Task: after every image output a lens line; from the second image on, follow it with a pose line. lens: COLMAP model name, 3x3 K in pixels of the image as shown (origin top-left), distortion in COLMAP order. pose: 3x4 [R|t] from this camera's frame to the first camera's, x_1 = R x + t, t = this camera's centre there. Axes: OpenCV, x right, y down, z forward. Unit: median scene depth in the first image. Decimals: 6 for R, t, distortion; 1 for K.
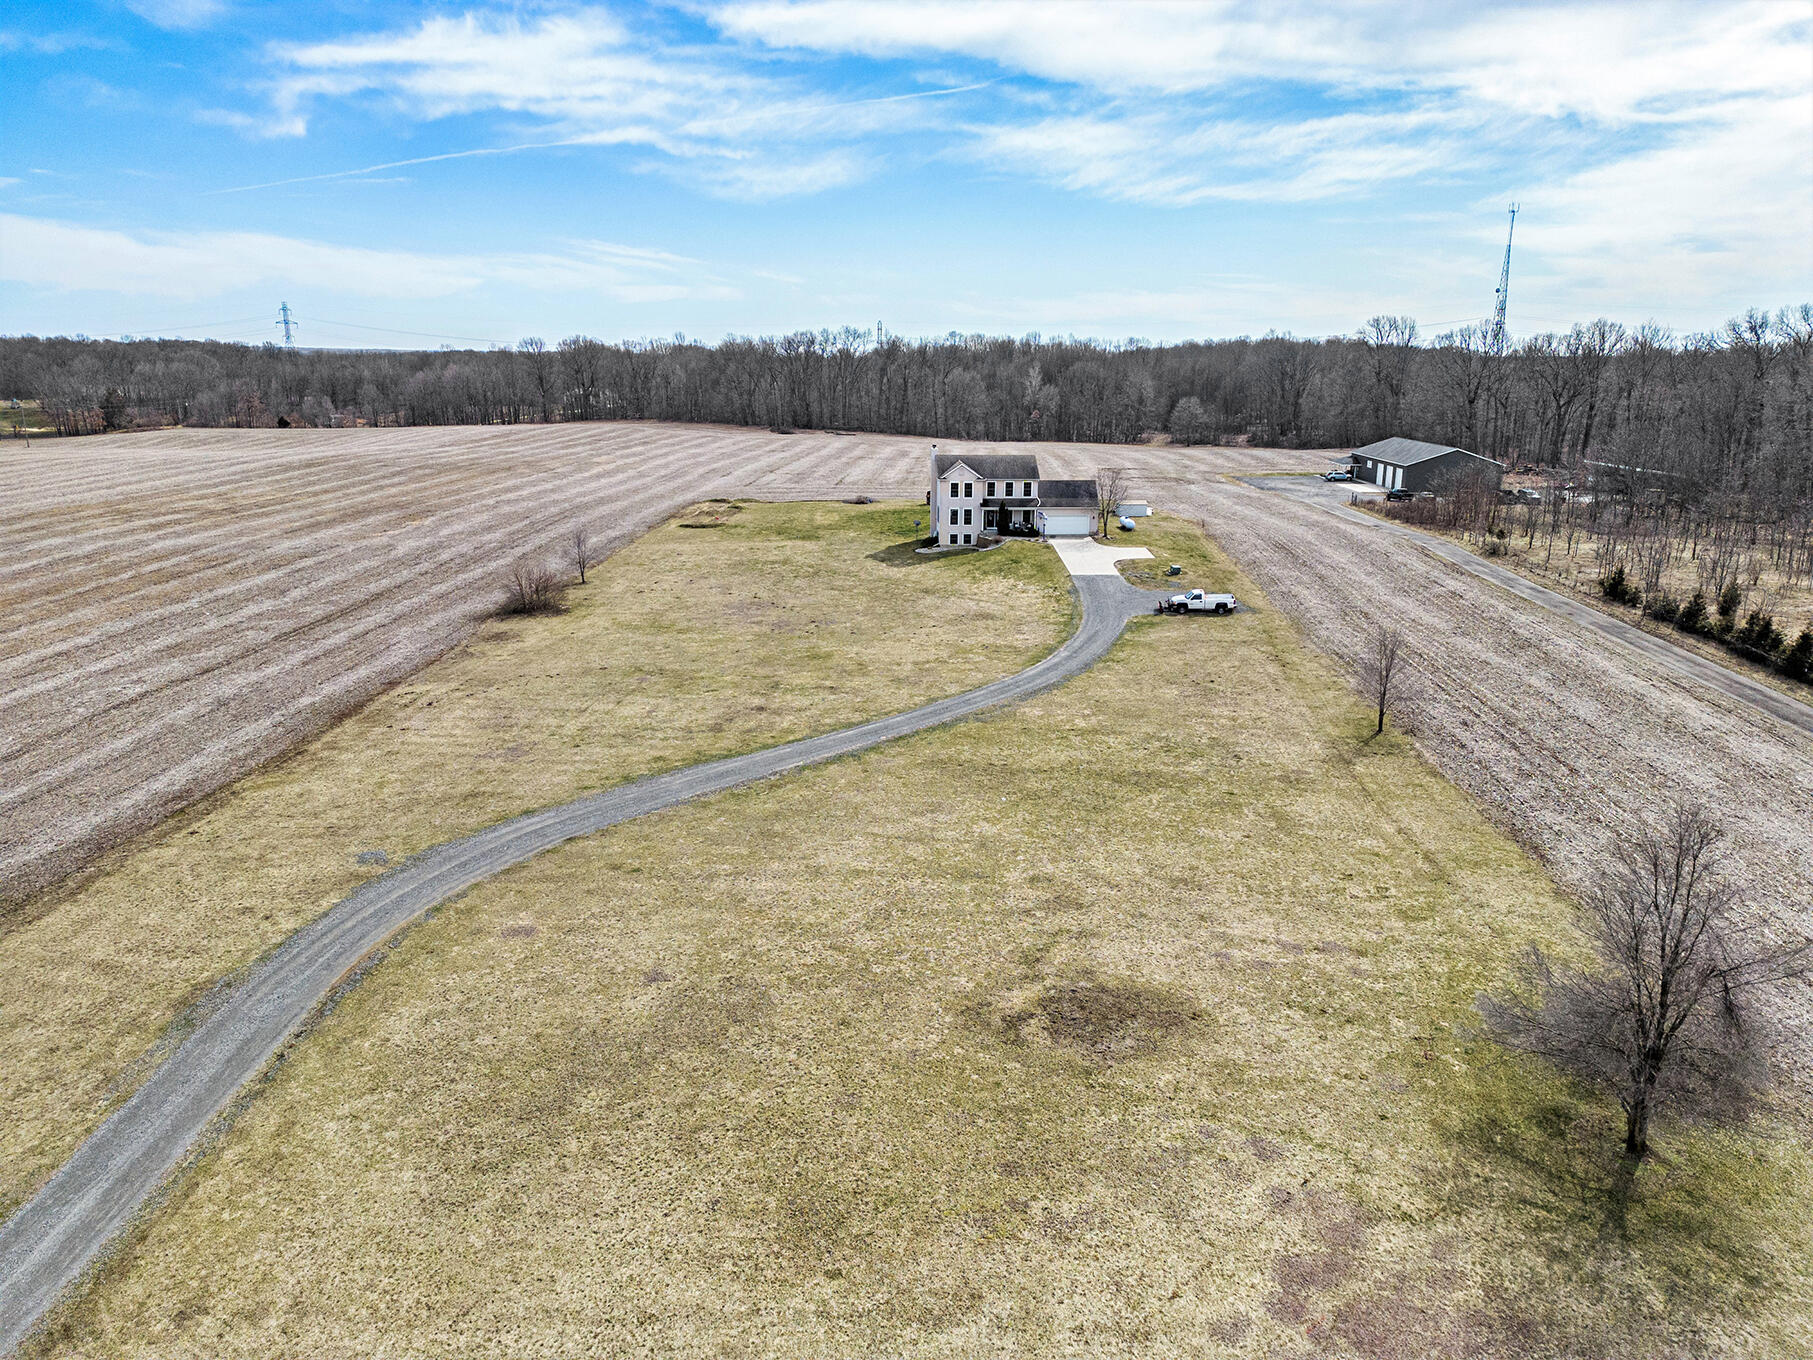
lens RADIAL K [[1267.9, 0, 914.8], [0, 1267.9, 671.8], [0, 0, 1]] dist [0.077473, -0.070610]
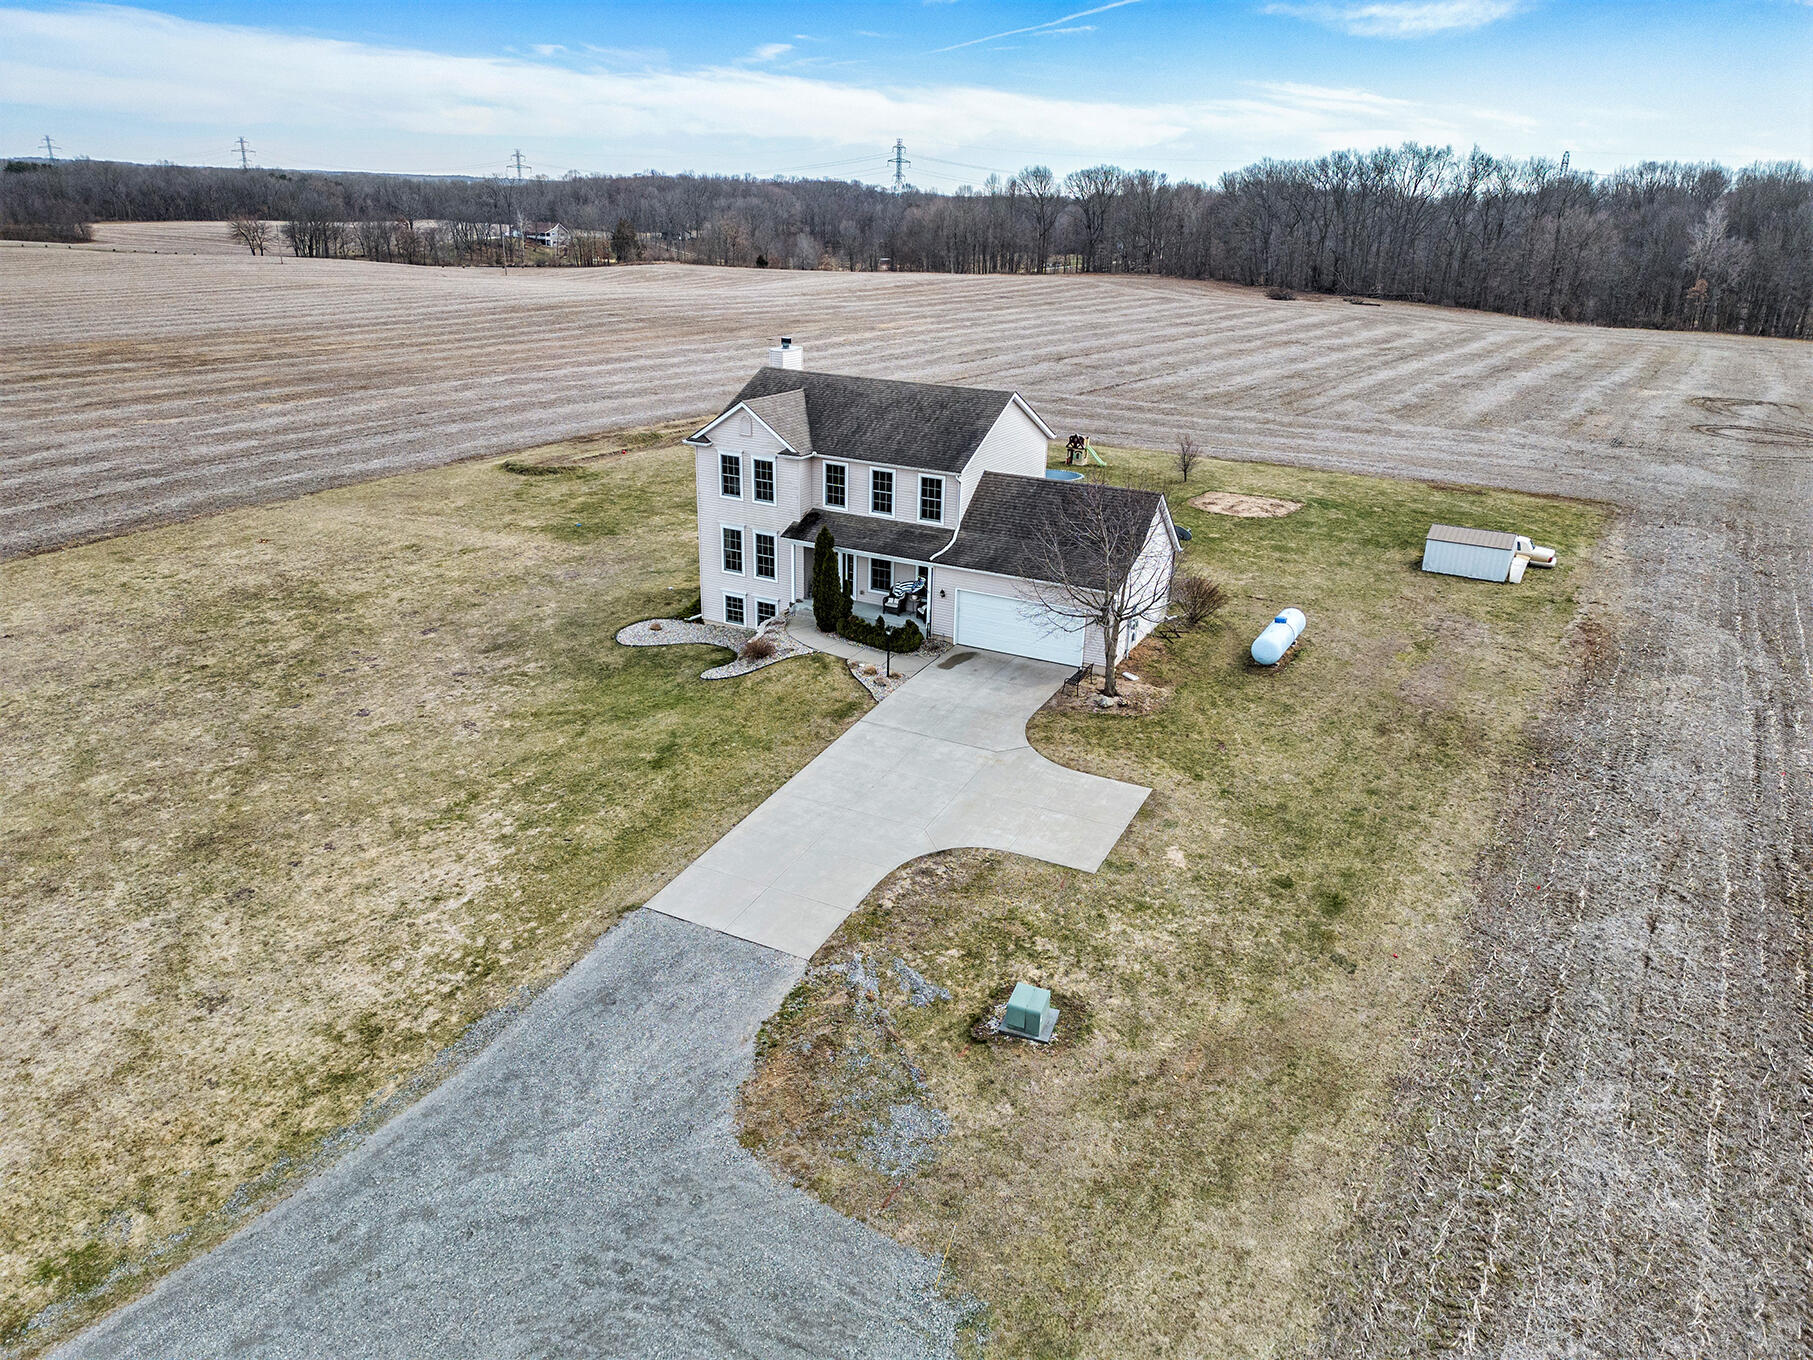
lens RADIAL K [[1267.9, 0, 914.8], [0, 1267.9, 671.8], [0, 0, 1]] dist [0.077473, -0.070610]
pose [[0.866647, 0.189858, -0.461386, 0.249497], [-0.140724, 0.980238, 0.139032, -0.147353], [0.478664, -0.055564, 0.876238, 0.720809]]
